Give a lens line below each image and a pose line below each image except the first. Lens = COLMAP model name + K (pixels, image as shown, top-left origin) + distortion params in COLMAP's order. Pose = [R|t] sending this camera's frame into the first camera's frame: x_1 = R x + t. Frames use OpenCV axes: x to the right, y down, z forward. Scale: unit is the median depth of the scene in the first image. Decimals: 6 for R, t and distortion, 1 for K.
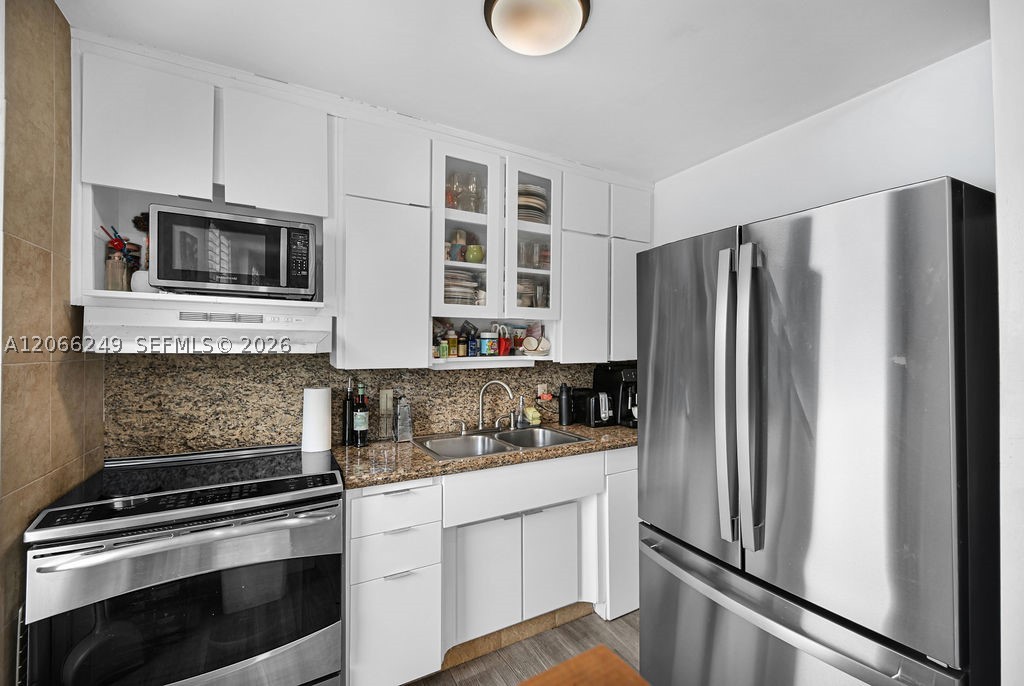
lens RADIAL K [[413.8, 0, 505.2], [0, 413.8, 347.7], [0, 0, 1]] dist [-0.000547, -0.000131]
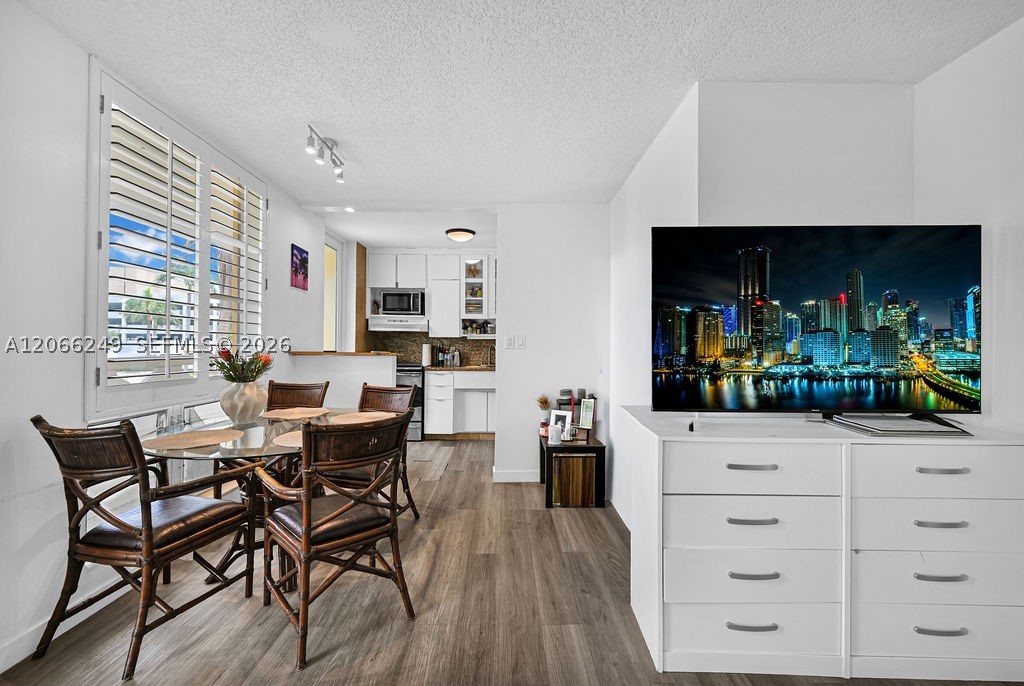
lens RADIAL K [[413.8, 0, 507.5], [0, 413.8, 344.9], [0, 0, 1]] dist [-0.000547, -0.000131]
pose [[0.882786, 0.003200, -0.469764, 1.518005], [-0.003830, 0.999993, -0.000384, 0.108105], [0.469759, 0.002138, 0.882792, -1.407390]]
